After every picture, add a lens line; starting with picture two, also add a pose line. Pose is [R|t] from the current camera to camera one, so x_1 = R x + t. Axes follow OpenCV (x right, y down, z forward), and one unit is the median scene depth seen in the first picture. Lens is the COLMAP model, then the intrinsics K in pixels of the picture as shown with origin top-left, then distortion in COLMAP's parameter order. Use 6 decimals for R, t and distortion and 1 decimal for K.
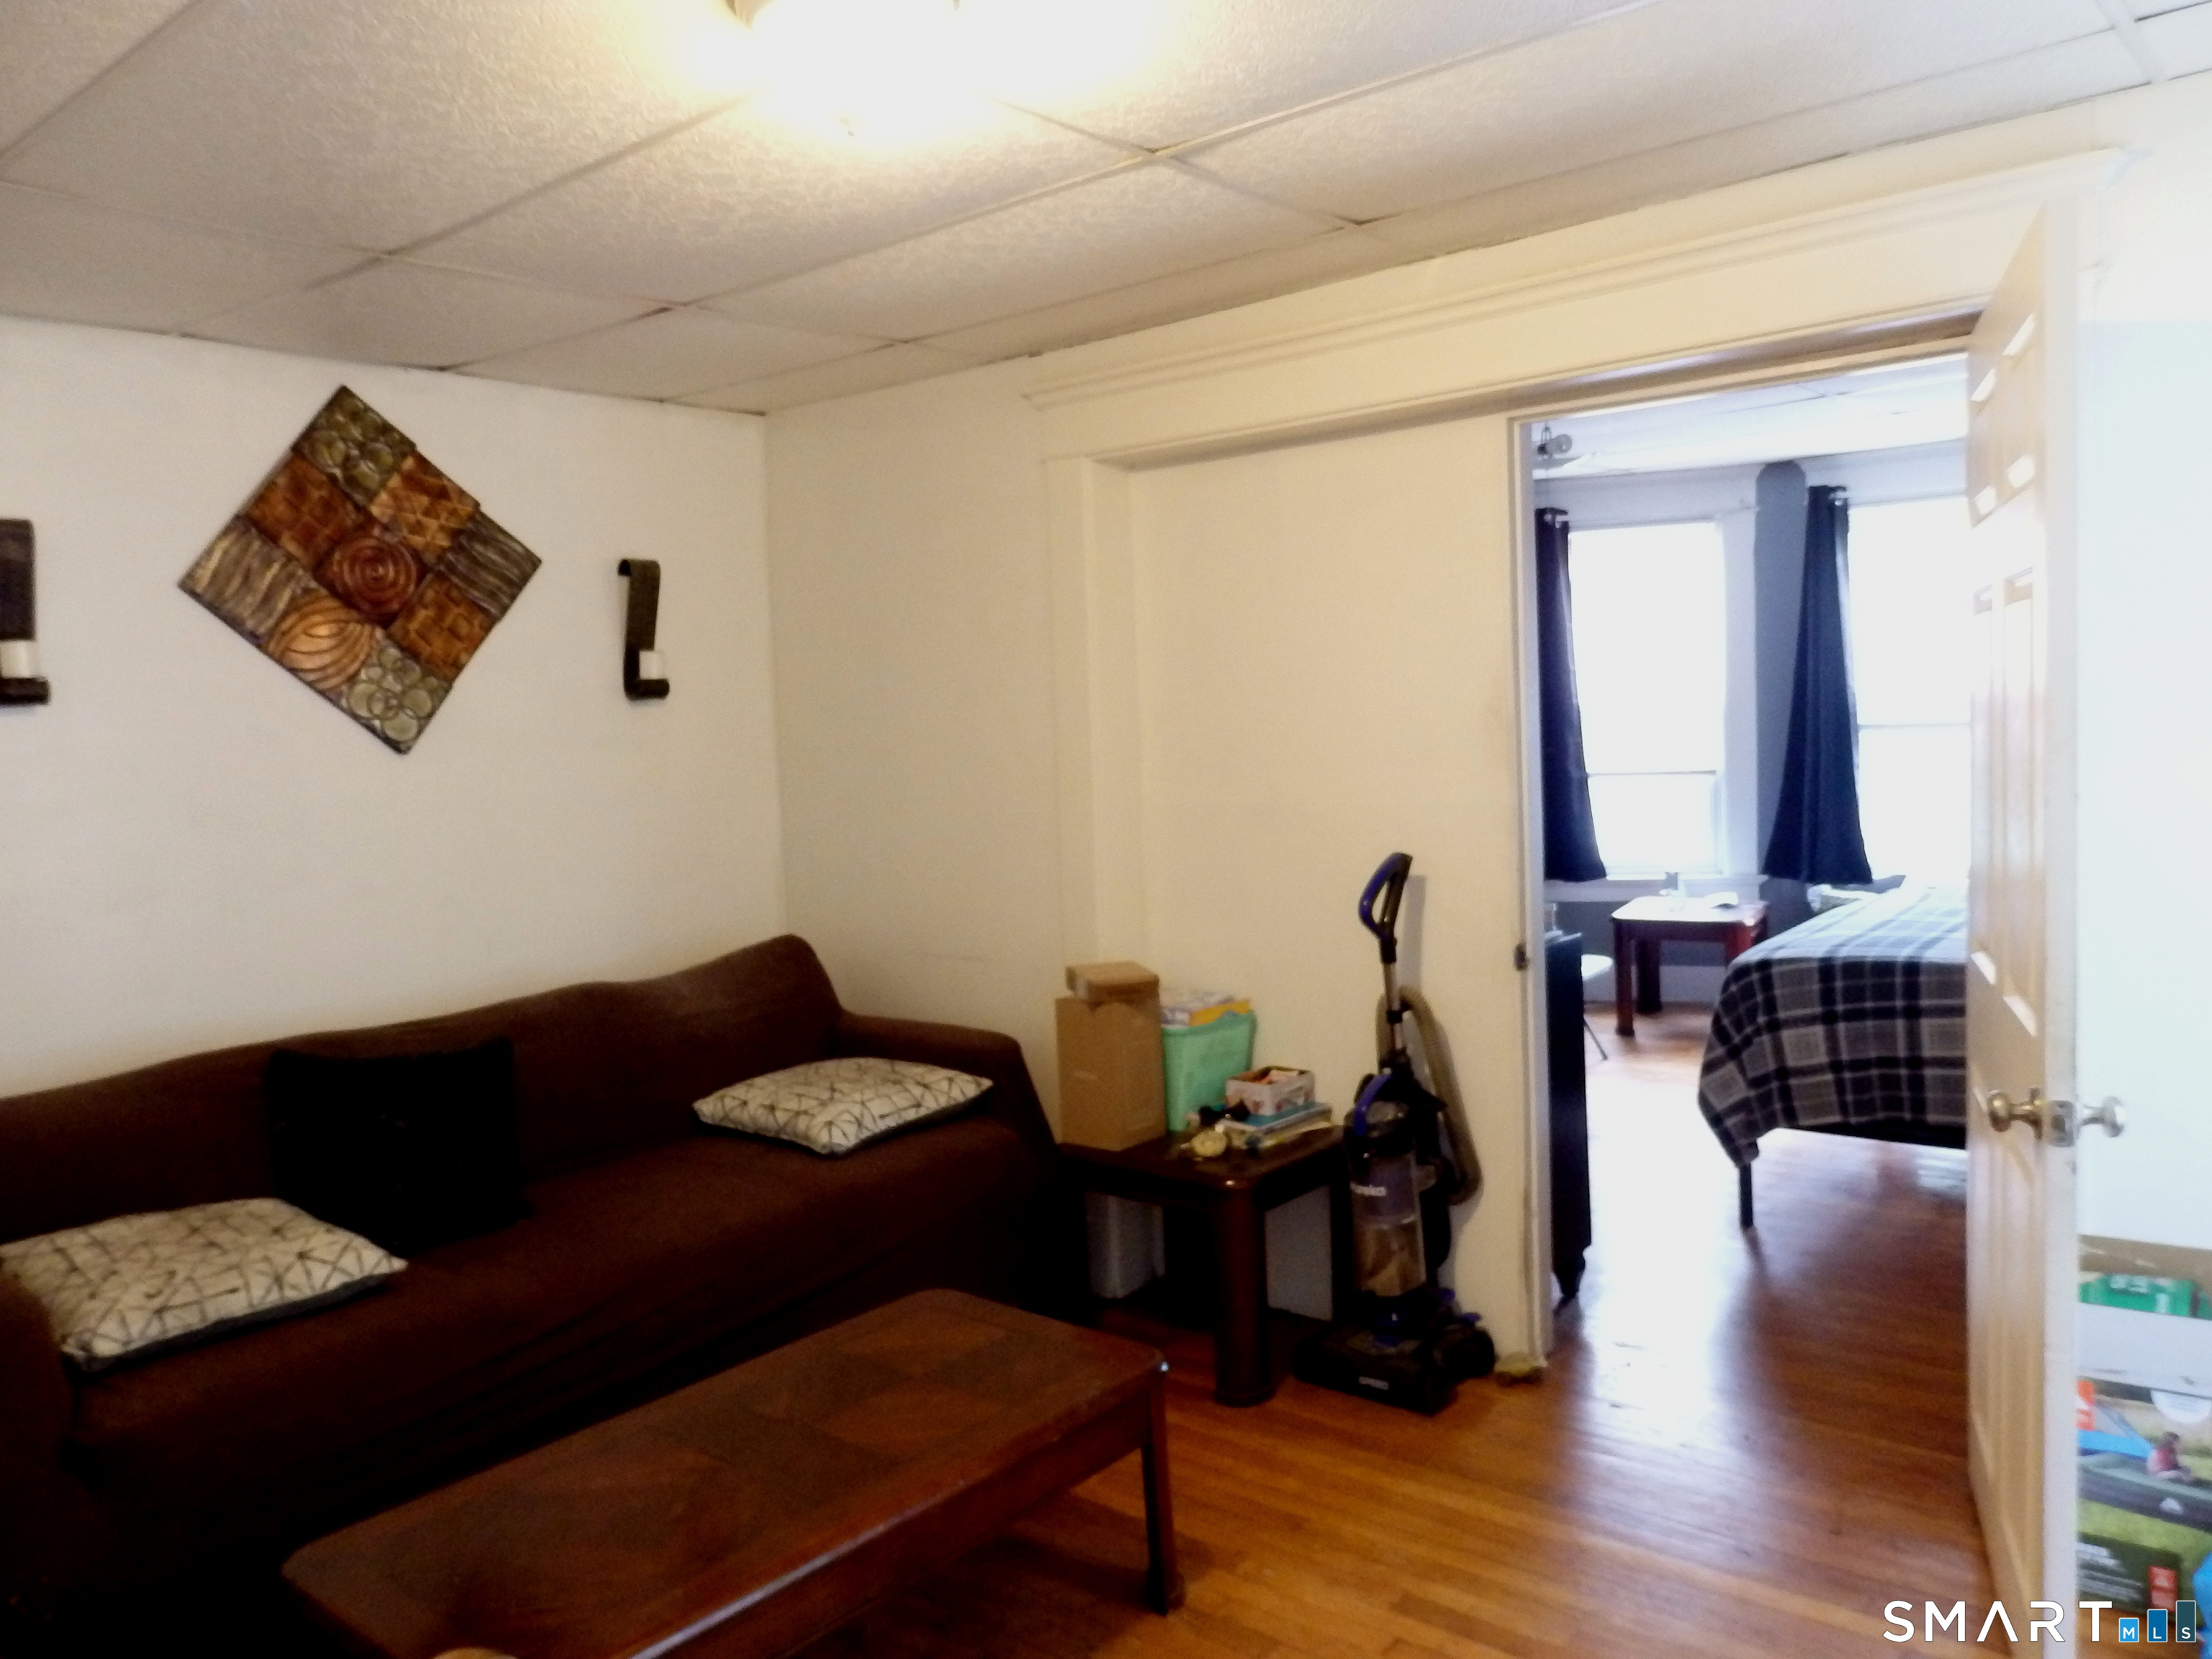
lens RADIAL K [[1643.5, 0, 1106.8], [0, 1643.5, 831.4], [0, 0, 1]] dist [-0.007220, 0.014176]
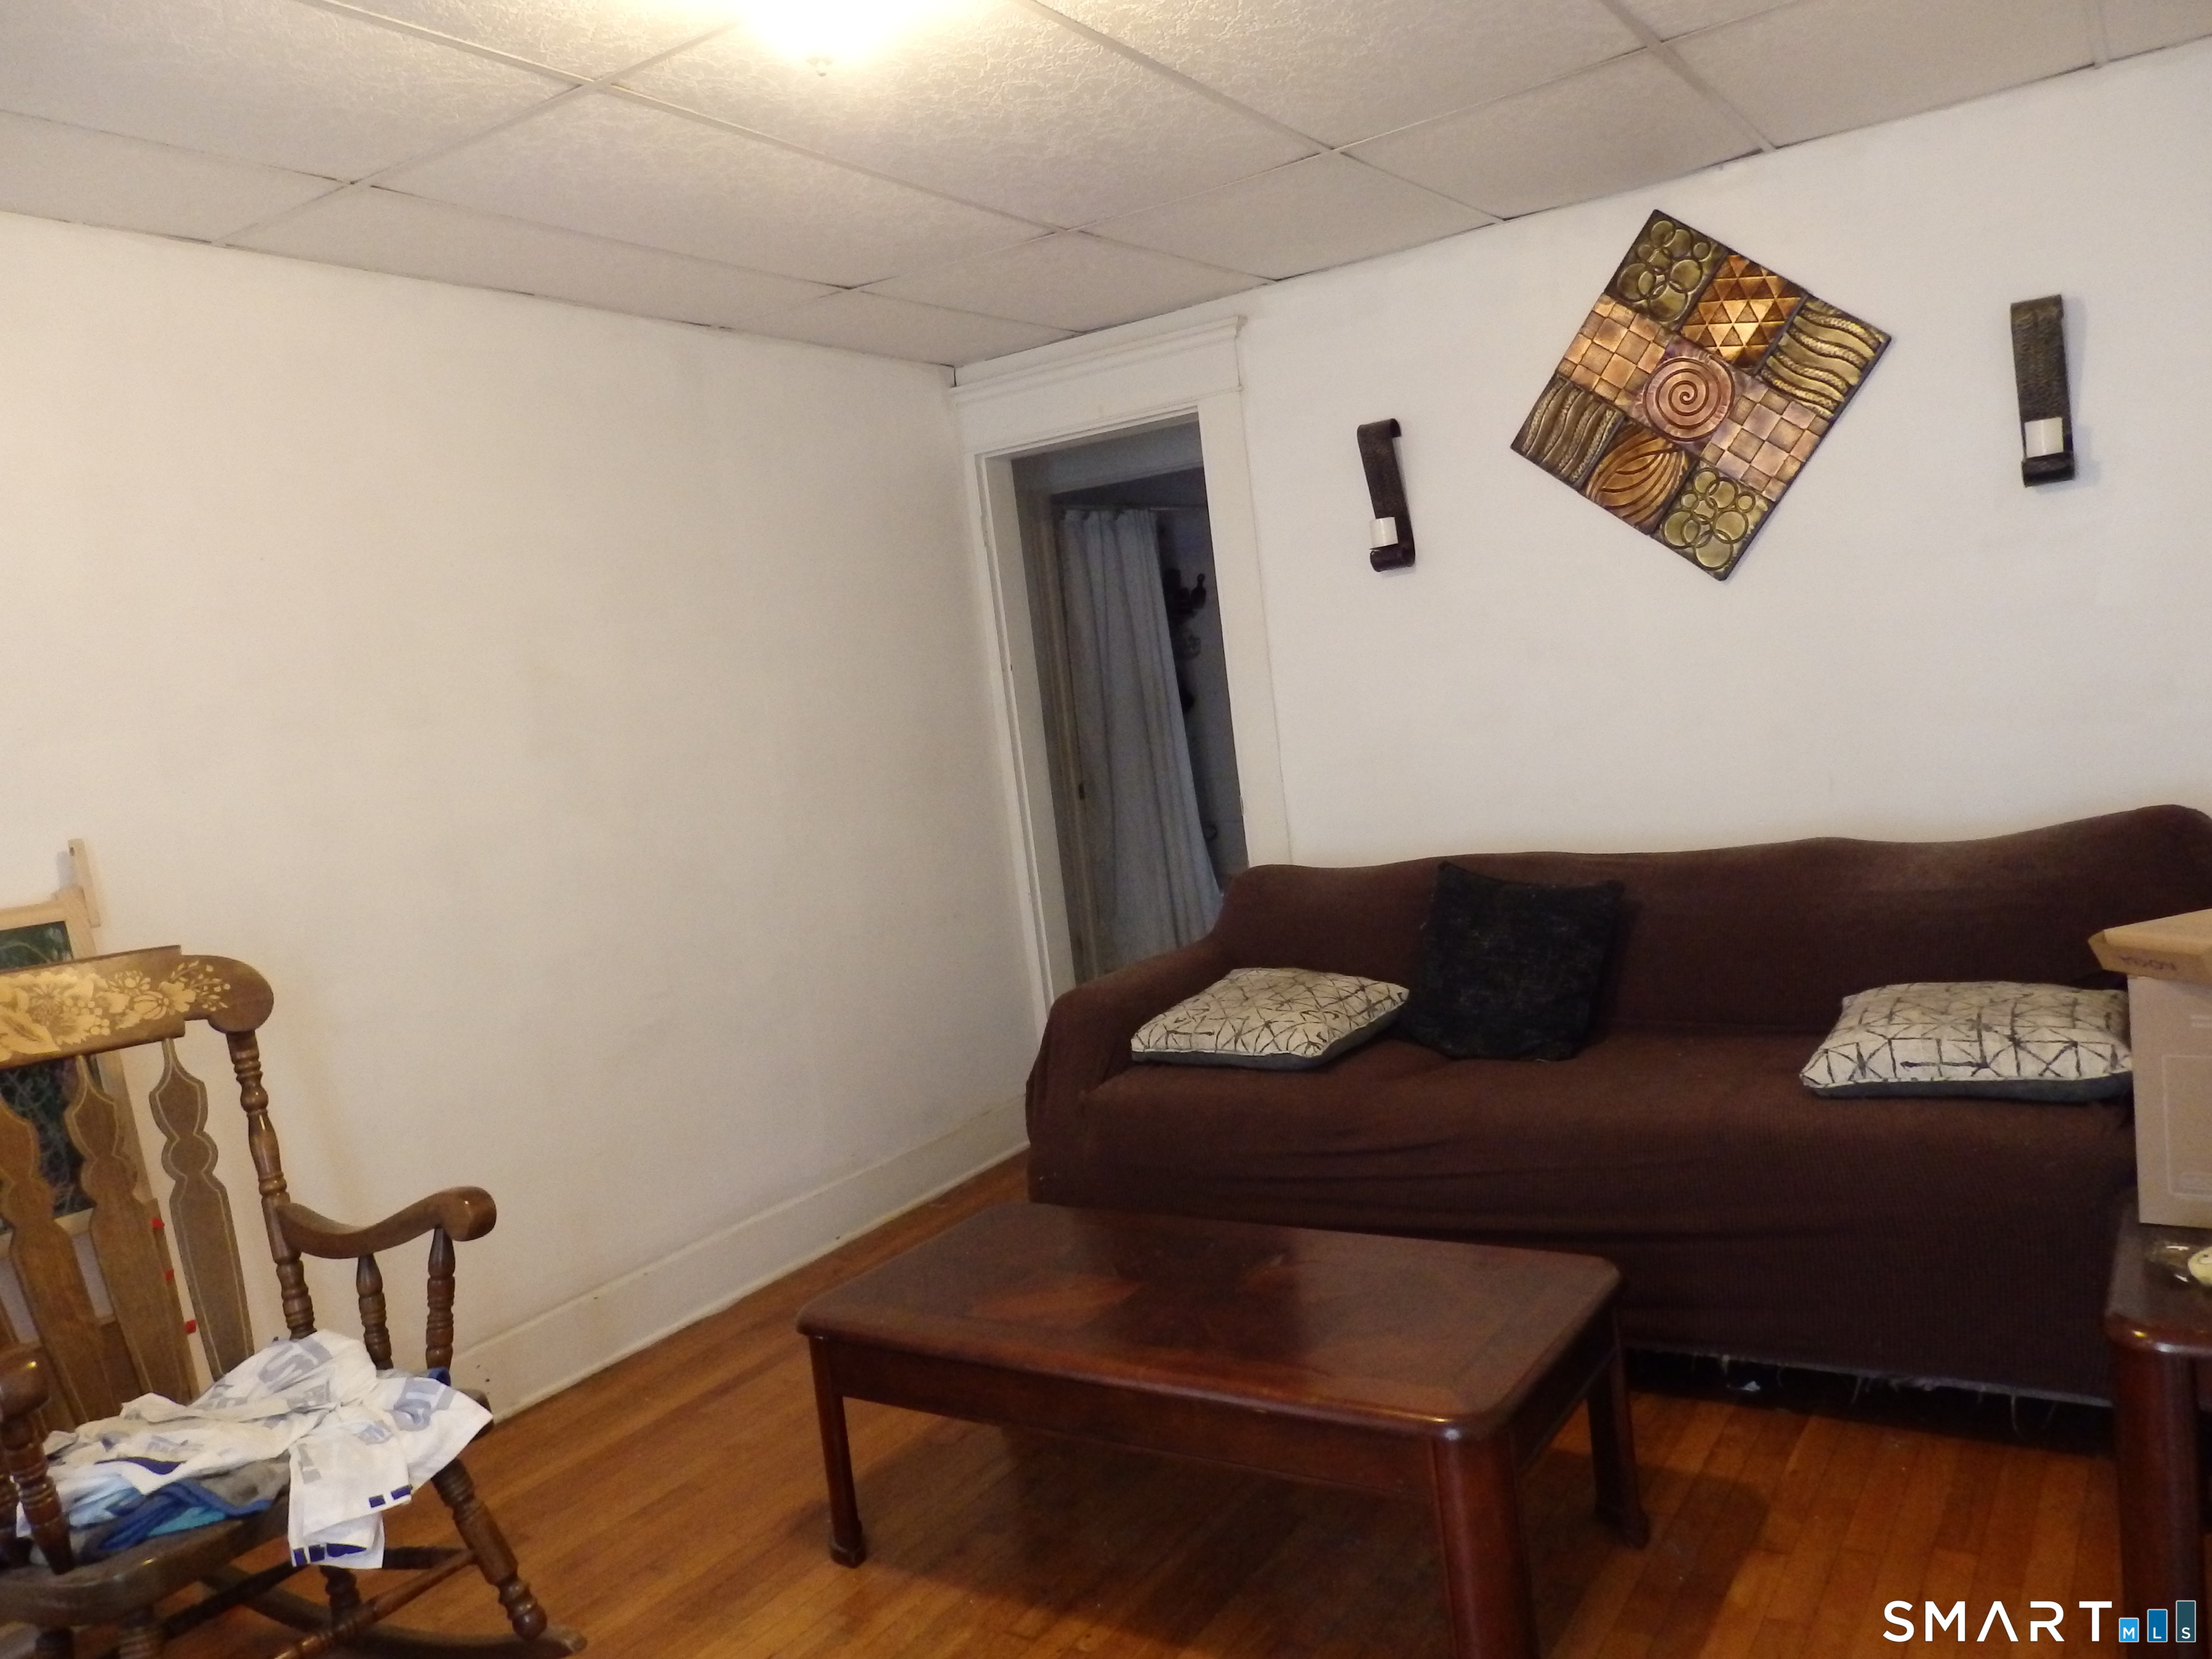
lens RADIAL K [[1643.5, 0, 1107.5], [0, 1643.5, 824.7], [0, 0, 1]] dist [-0.007220, 0.014176]
pose [[0.123791, 0.111358, -0.986040, 0.517644], [0.029907, 0.992813, 0.115878, -0.028408], [0.991858, -0.043834, 0.119571, 0.543193]]
